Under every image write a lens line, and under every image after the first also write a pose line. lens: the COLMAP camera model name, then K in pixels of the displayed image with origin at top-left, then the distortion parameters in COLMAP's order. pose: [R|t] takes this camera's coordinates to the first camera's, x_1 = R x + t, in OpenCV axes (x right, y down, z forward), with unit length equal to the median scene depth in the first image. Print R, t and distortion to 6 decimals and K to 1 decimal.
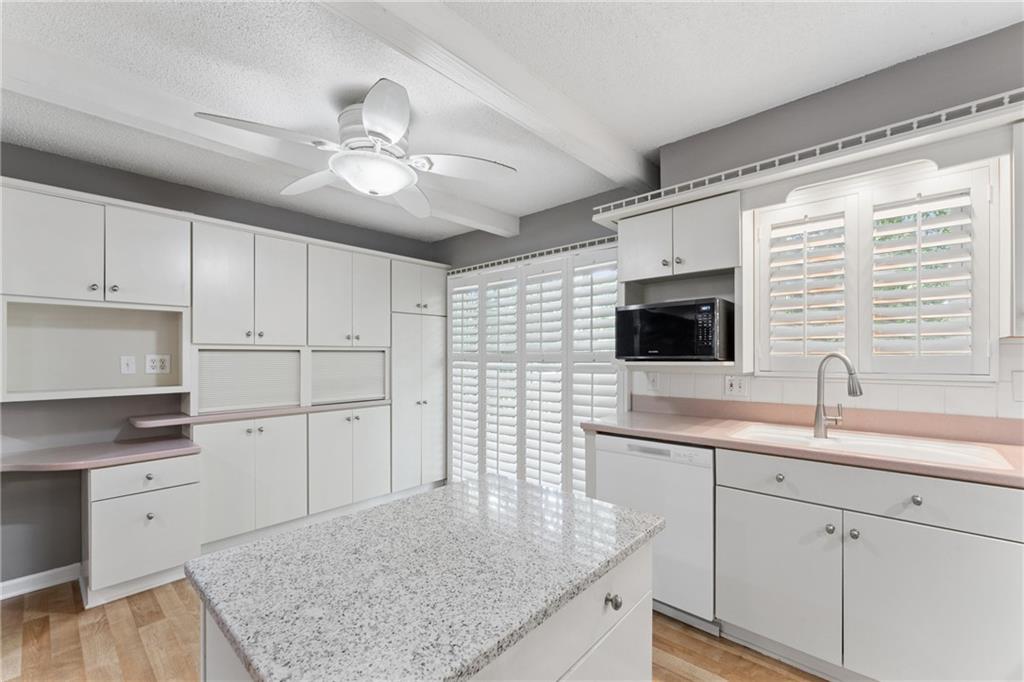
lens RADIAL K [[415.7, 0, 521.9], [0, 415.7, 359.9], [0, 0, 1]] dist [-0.001424, 0.000469]
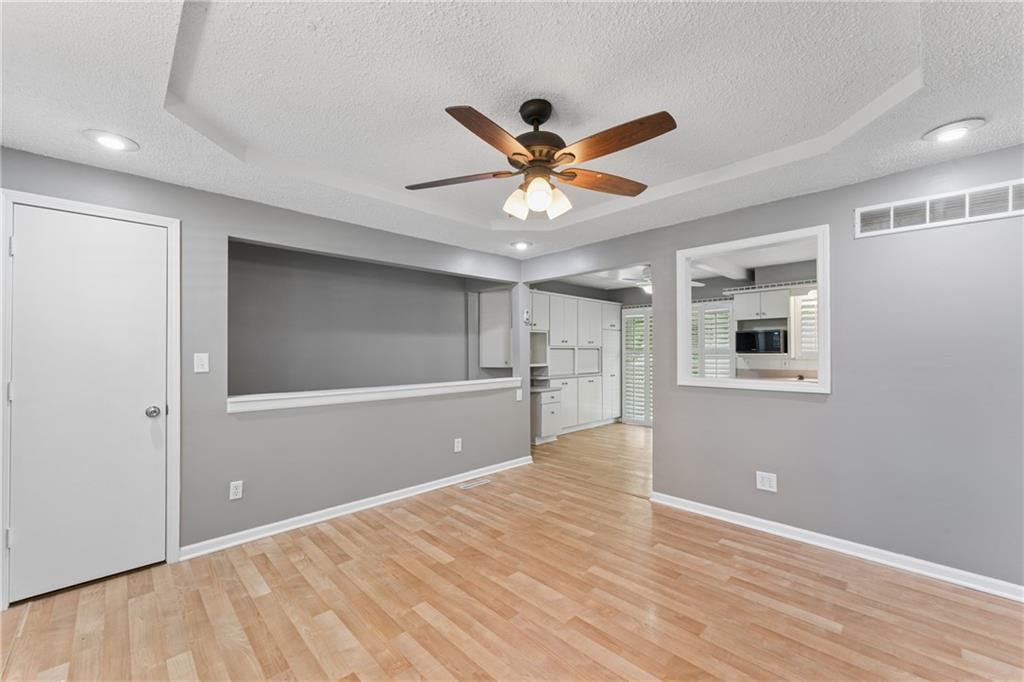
lens RADIAL K [[415.7, 0, 507.0], [0, 415.7, 346.3], [0, 0, 1]] dist [-0.001424, 0.000469]
pose [[0.996681, 0.000980, -0.081401, -0.847397], [-0.003192, 0.999629, -0.027039, 0.029590], [0.081345, 0.027209, 0.996315, -1.429757]]
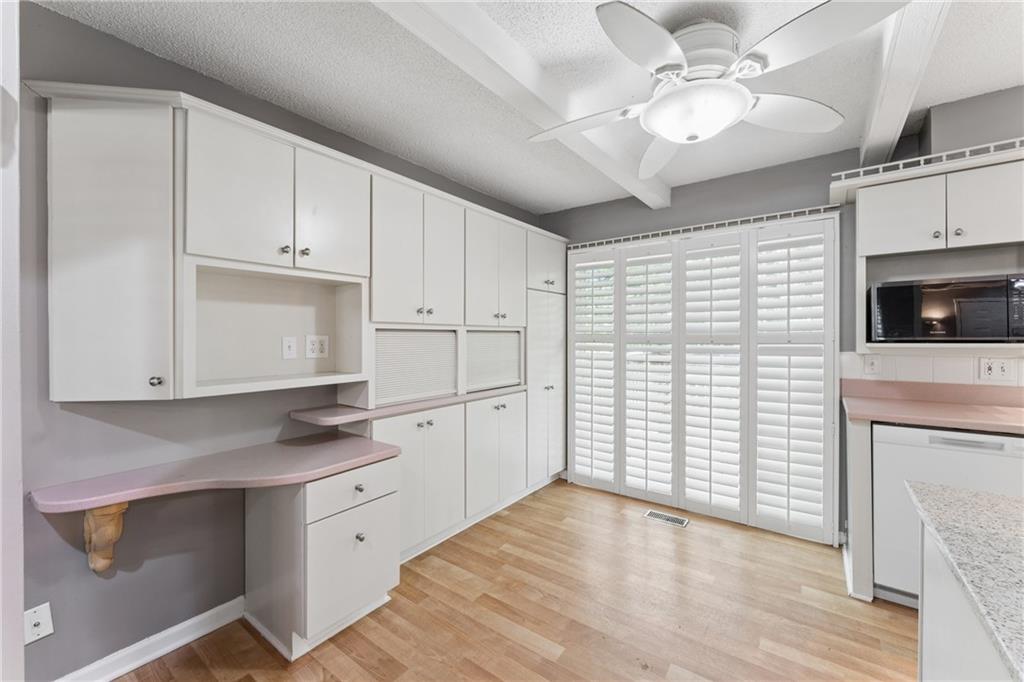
lens RADIAL K [[415.7, 0, 512.2], [0, 415.7, 337.0], [0, 0, 1]] dist [-0.001424, 0.000469]
pose [[0.996655, 0.001306, 0.081711, -0.585159], [-0.000319, 0.999927, -0.012084, 0.001502], [-0.081720, 0.012018, 0.996583, 0.152440]]
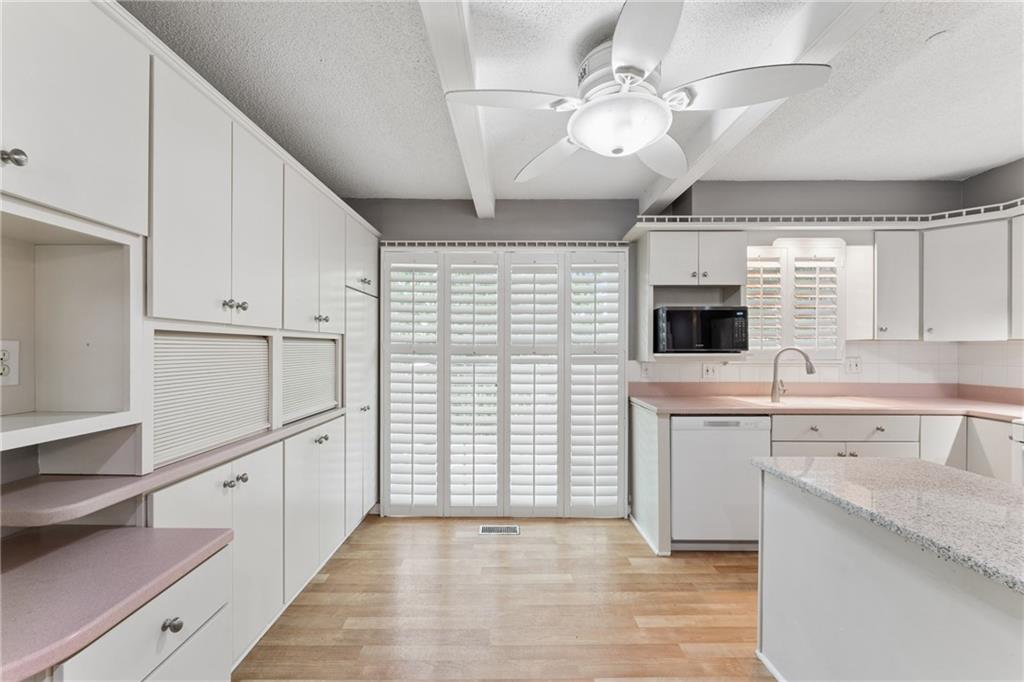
lens RADIAL K [[415.7, 0, 511.1], [0, 415.7, 349.6], [0, 0, 1]] dist [-0.001424, 0.000469]
pose [[0.745986, 0.004167, 0.665949, -0.805421], [0.002708, 0.999953, -0.009291, 0.002559], [-0.665956, 0.008734, 0.745940, 0.387839]]
